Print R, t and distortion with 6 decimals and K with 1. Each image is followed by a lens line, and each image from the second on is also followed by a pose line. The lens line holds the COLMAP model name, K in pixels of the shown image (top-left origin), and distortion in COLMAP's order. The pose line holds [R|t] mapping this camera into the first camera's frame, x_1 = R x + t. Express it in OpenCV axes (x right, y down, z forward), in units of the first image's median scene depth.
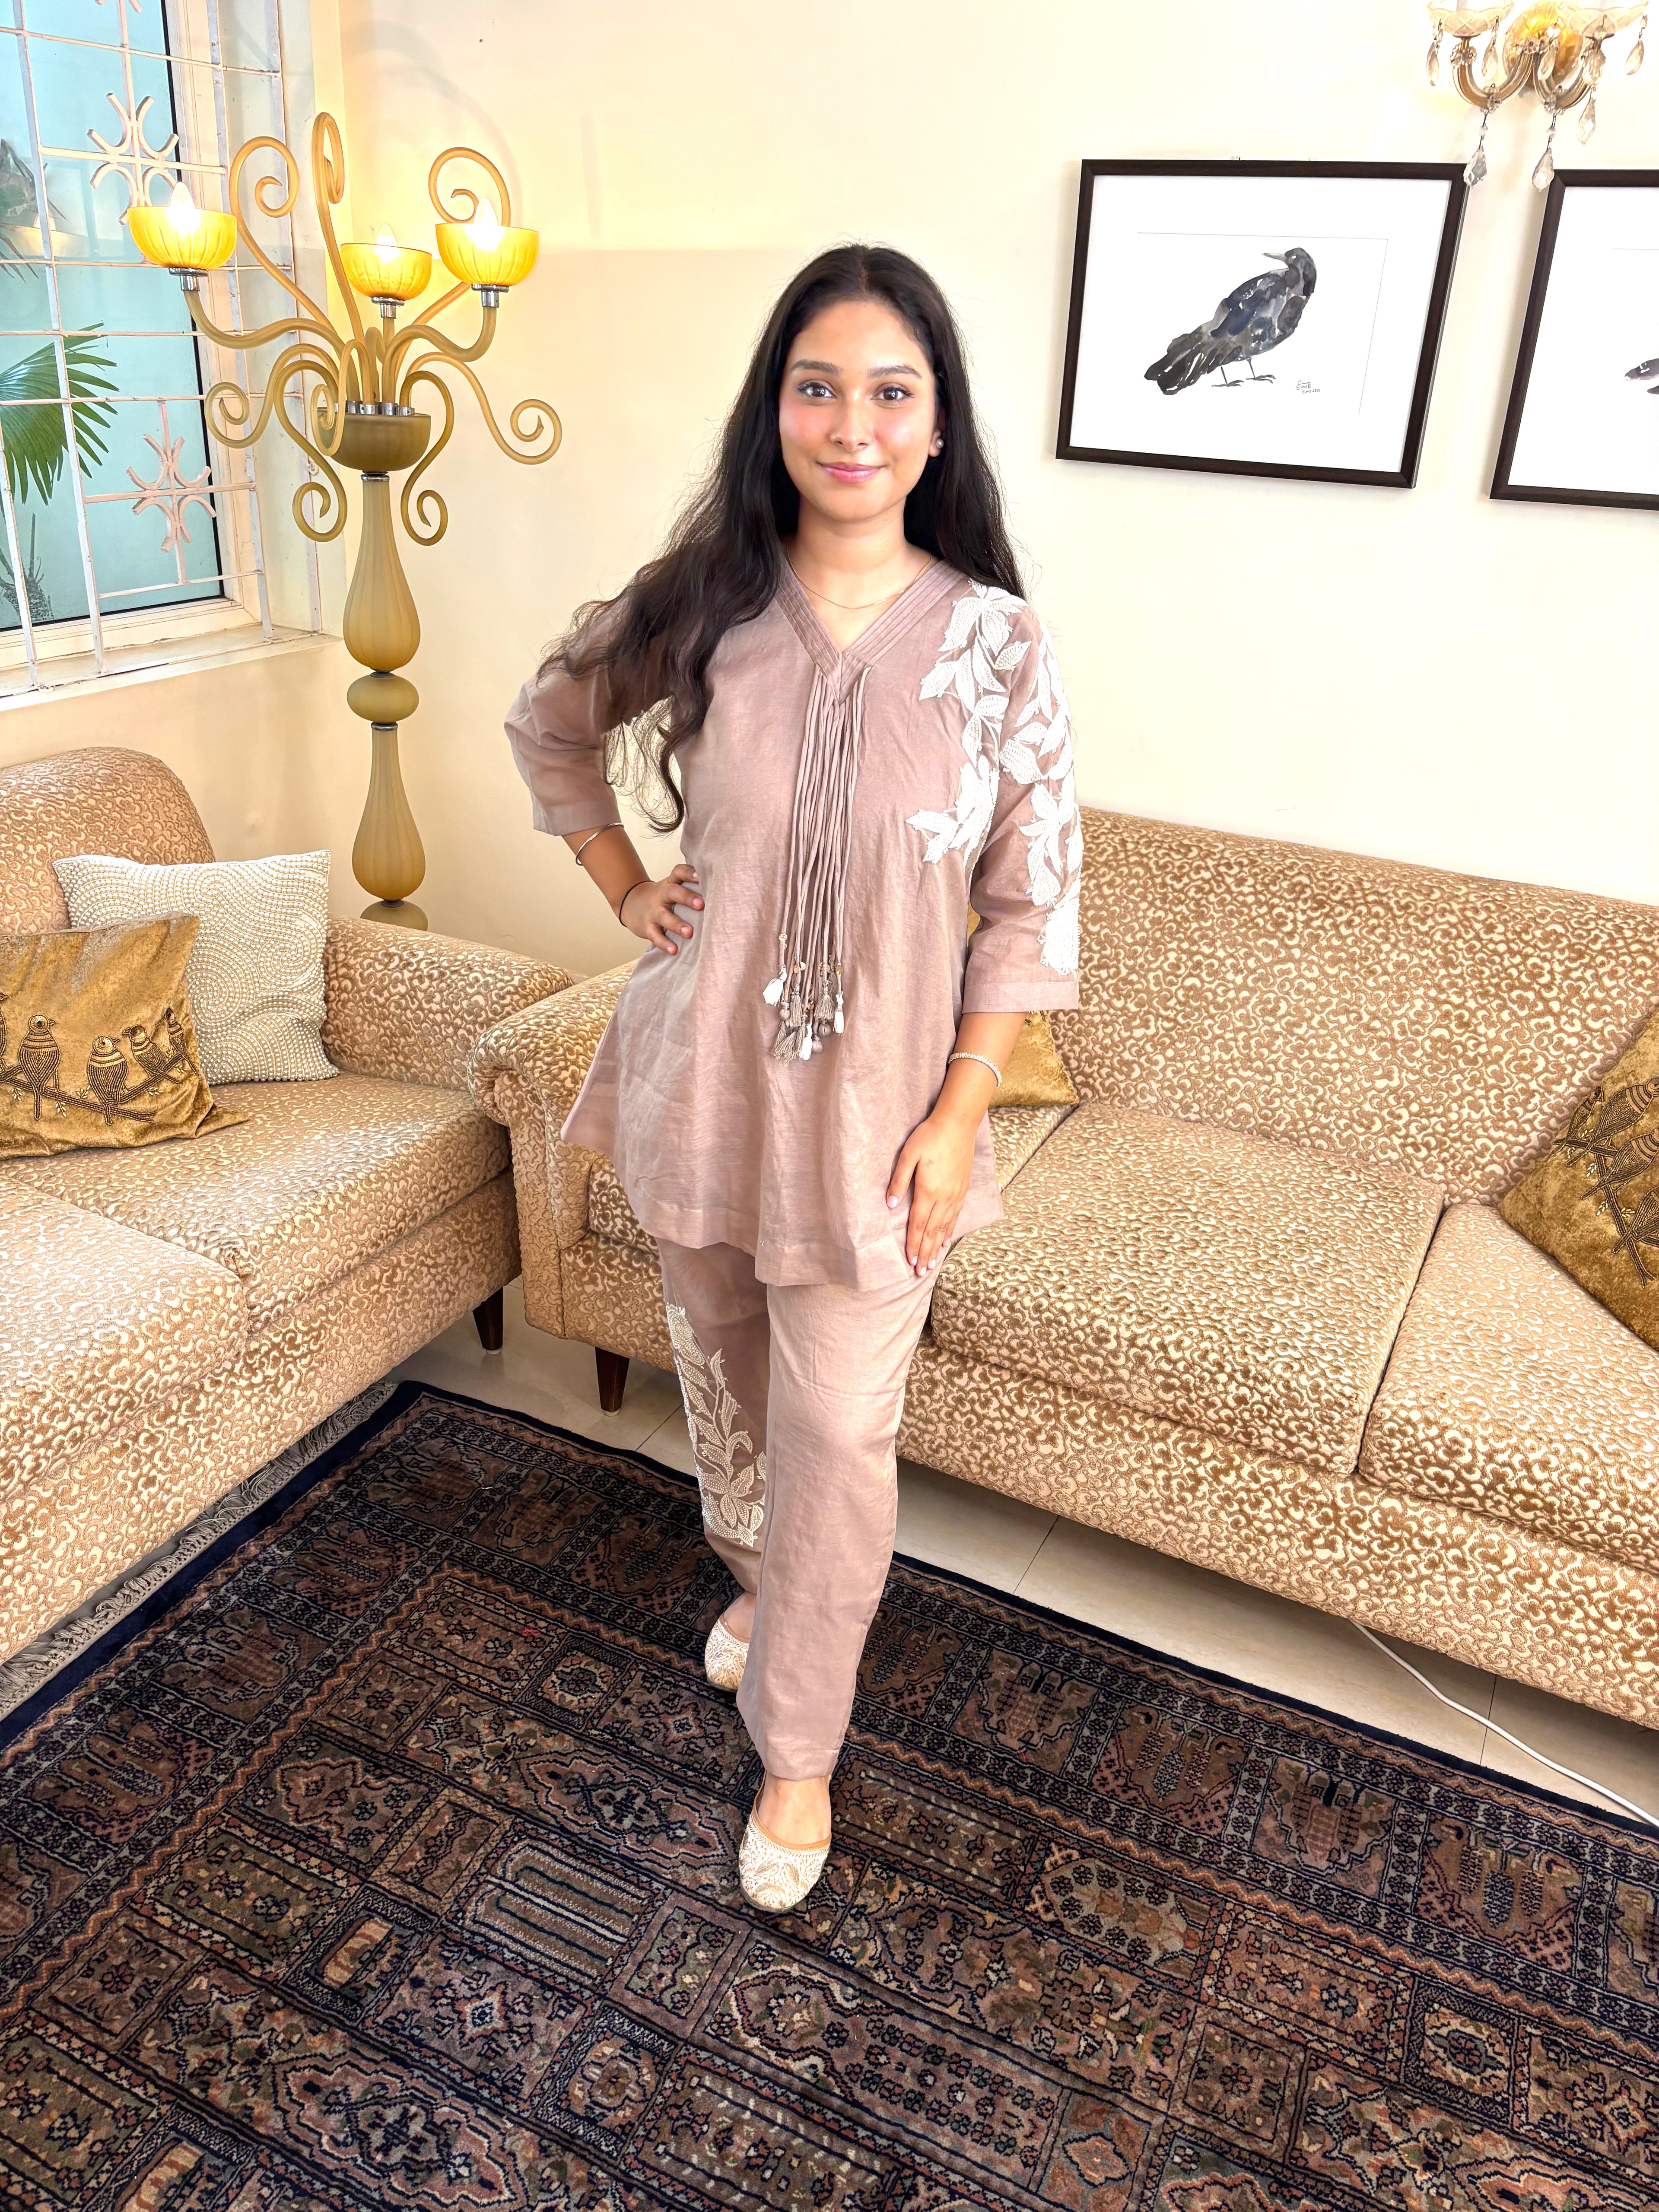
lens RADIAL K [[1692.2, 0, 835.4], [0, 1692.2, 1112.1], [0, 0, 1]] dist [0.029895, -0.050656]
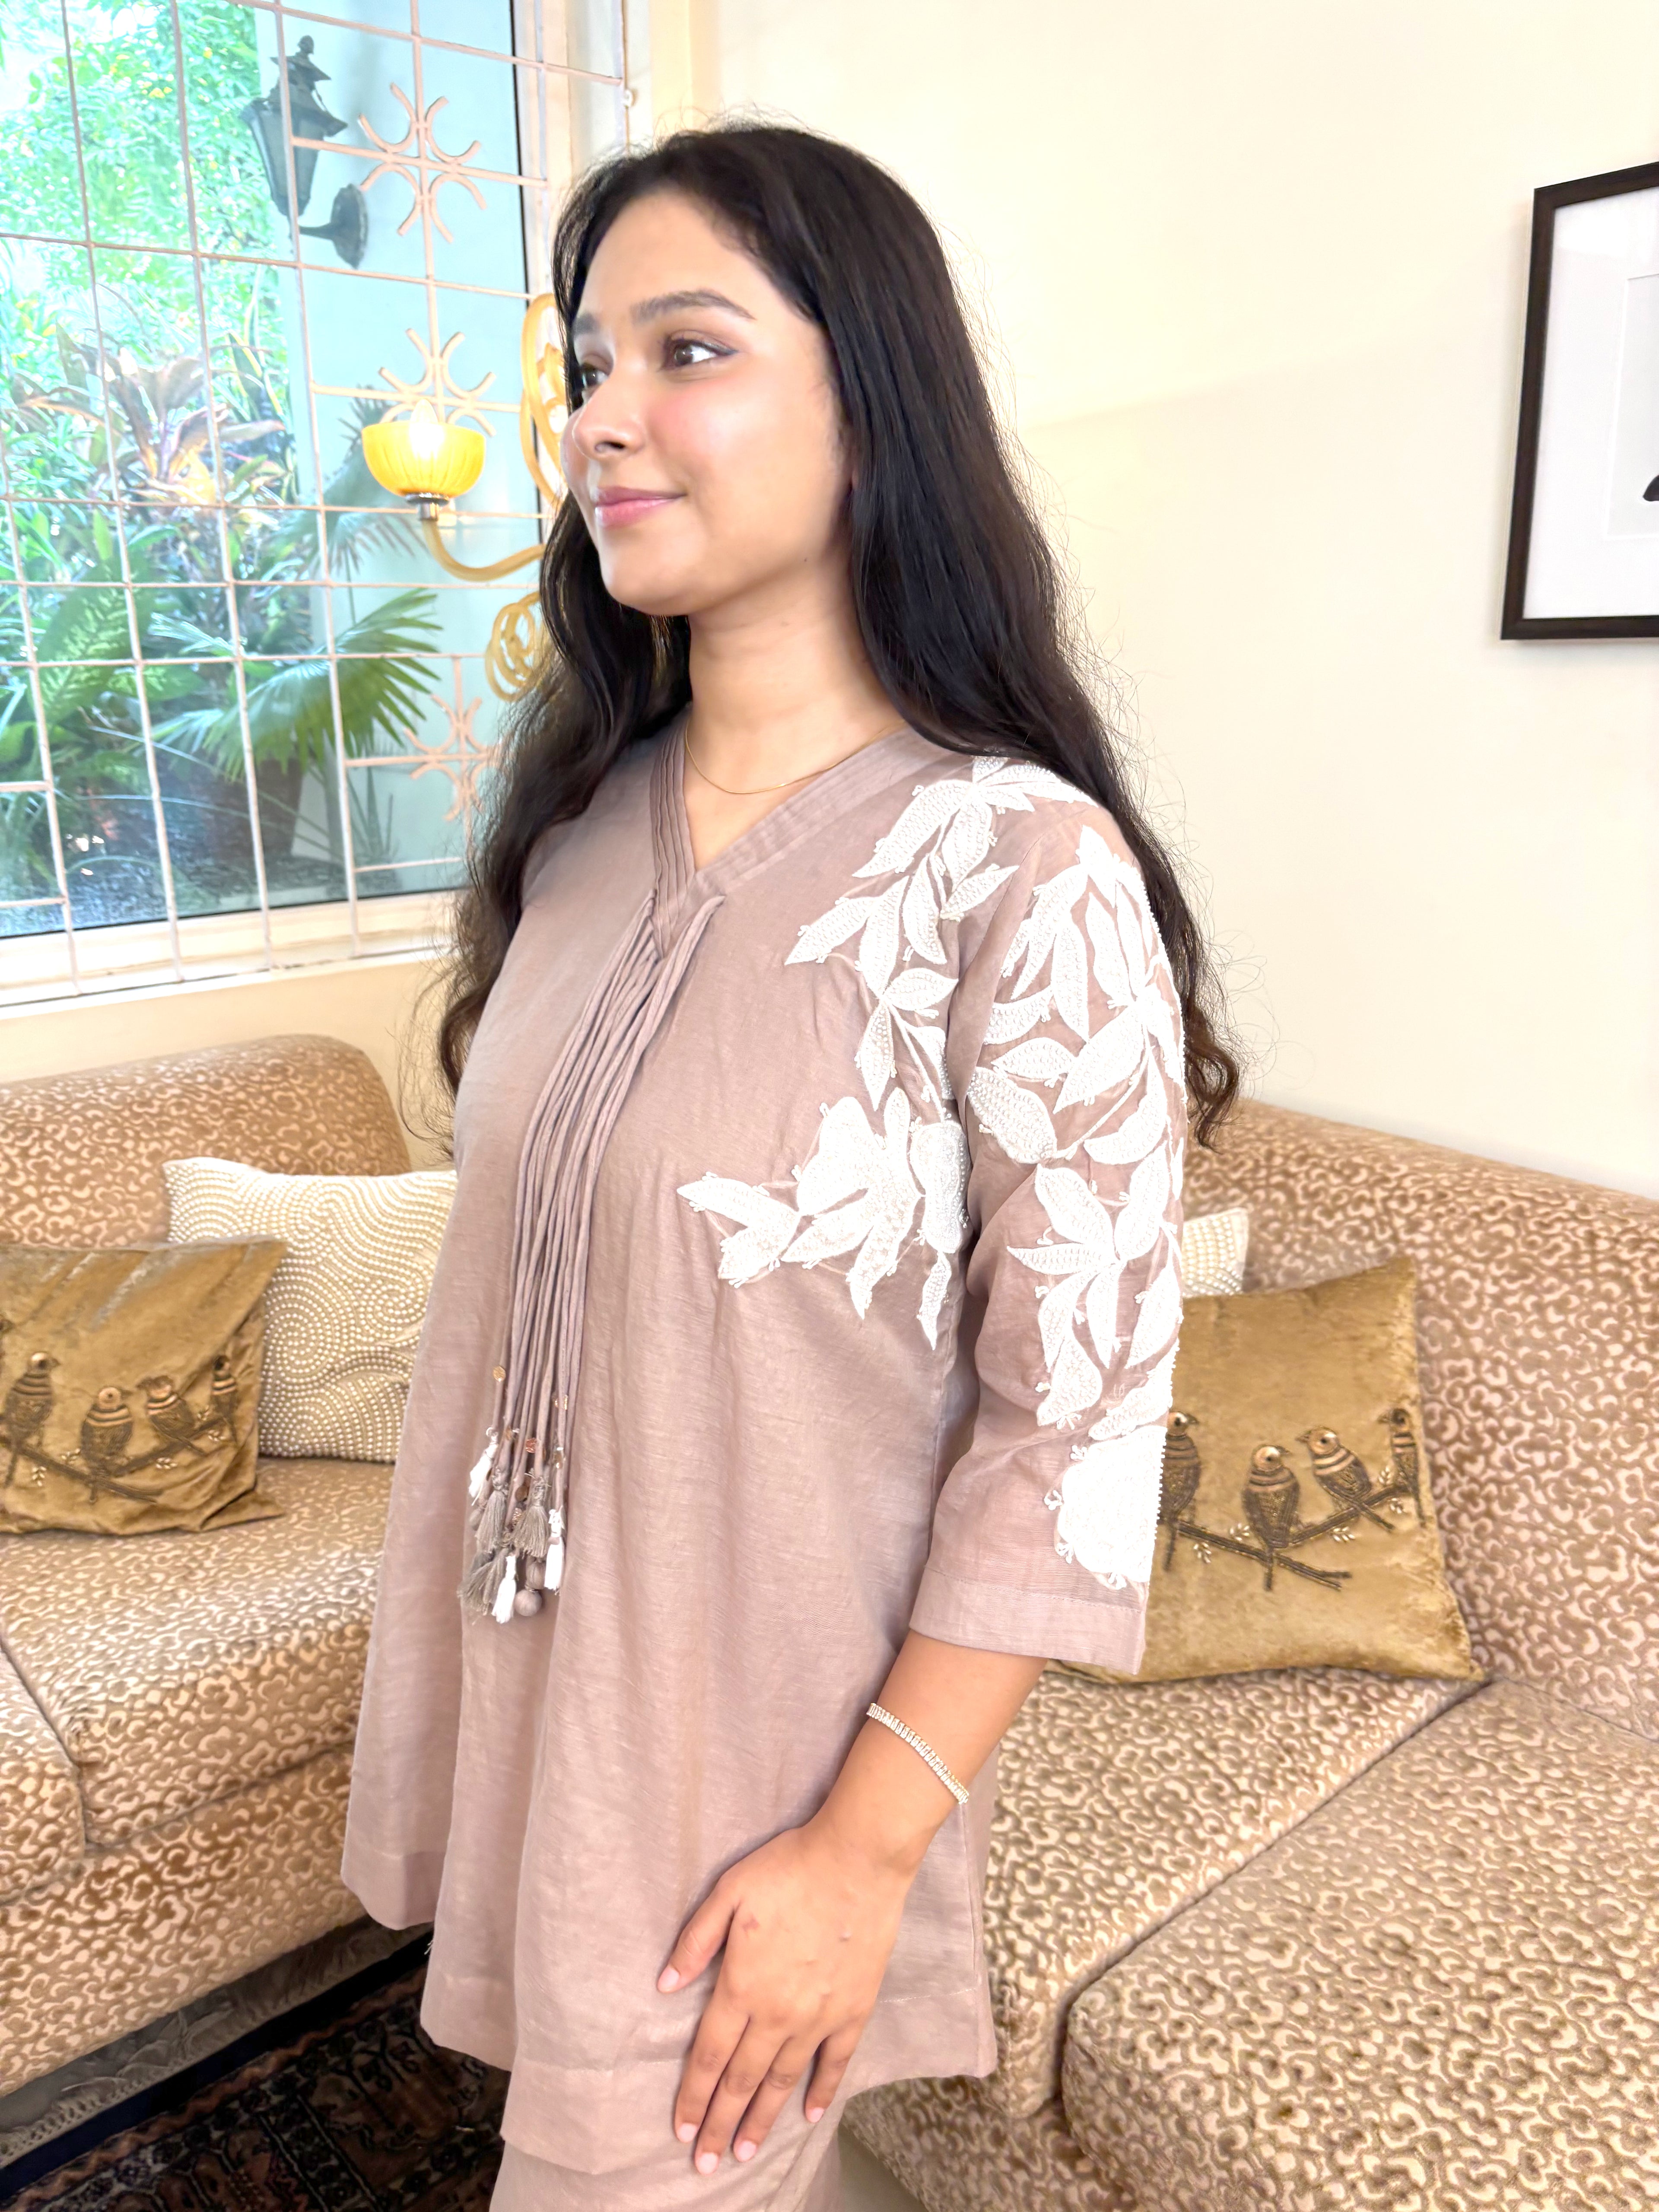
lens RADIAL K [[1692.2, 0, 842.7], [0, 1692.2, 1096.0], [0, 0, 1]] dist [0.029895, -0.050656]
pose [[0.909992, 0.044296, -0.412254, 0.187841], [-0.120086, 0.979819, -0.159794, -0.087613], [0.396856, 0.194917, 0.896946, 0.383738]]
